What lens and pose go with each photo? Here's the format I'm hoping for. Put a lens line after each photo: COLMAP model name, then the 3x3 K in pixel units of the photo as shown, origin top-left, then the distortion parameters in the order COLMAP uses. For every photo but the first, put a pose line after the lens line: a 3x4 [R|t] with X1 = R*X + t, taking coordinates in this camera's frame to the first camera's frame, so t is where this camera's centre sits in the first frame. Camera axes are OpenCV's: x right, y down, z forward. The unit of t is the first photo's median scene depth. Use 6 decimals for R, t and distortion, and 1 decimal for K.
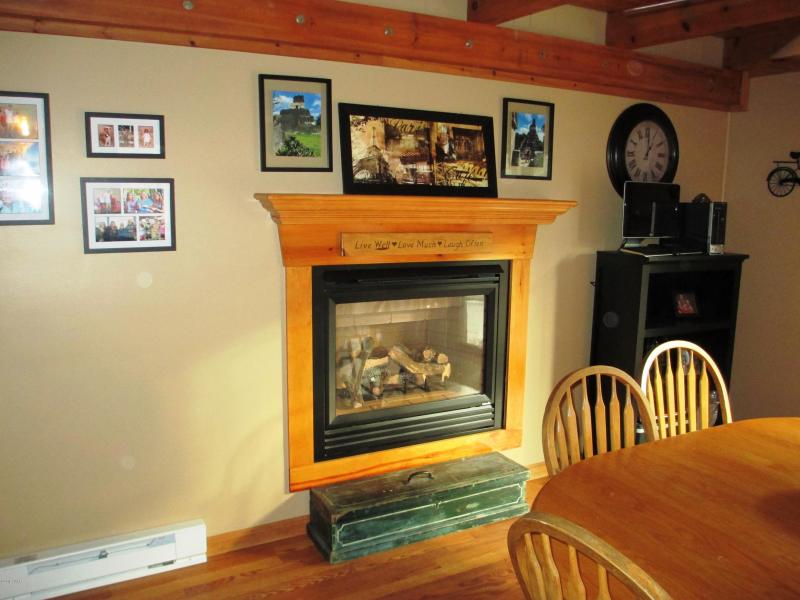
lens RADIAL K [[667.3, 0, 404.7], [0, 667.3, 287.8], [0, 0, 1]] dist [-0.061931, 0.033881]
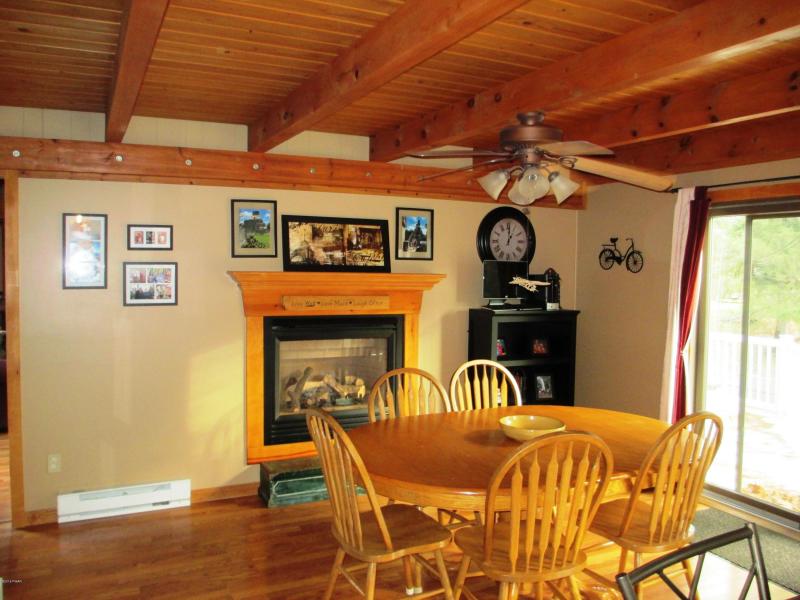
lens RADIAL K [[667.3, 0, 400.6], [0, 667.3, 280.1], [0, 0, 1]] dist [-0.061931, 0.033881]
pose [[0.998797, -0.005573, -0.048713, 0.253232], [-0.000439, 0.992463, -0.122545, 0.072831], [0.049029, 0.122419, 0.991267, -0.538744]]
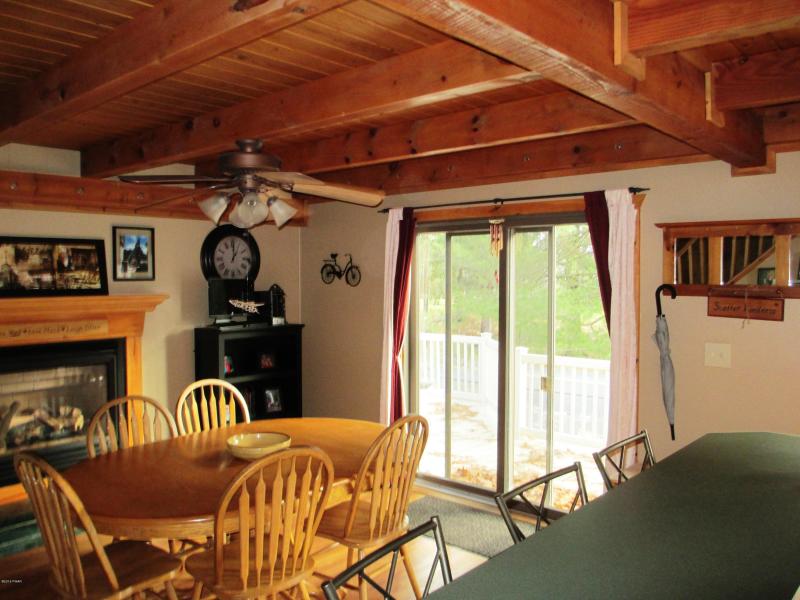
lens RADIAL K [[667.3, 0, 396.5], [0, 667.3, 279.7], [0, 0, 1]] dist [-0.061931, 0.033881]
pose [[0.940860, -0.034844, 0.337000, 0.263613], [0.078737, 0.989950, -0.117468, 0.052771], [-0.329521, 0.137055, 0.934148, -0.584815]]
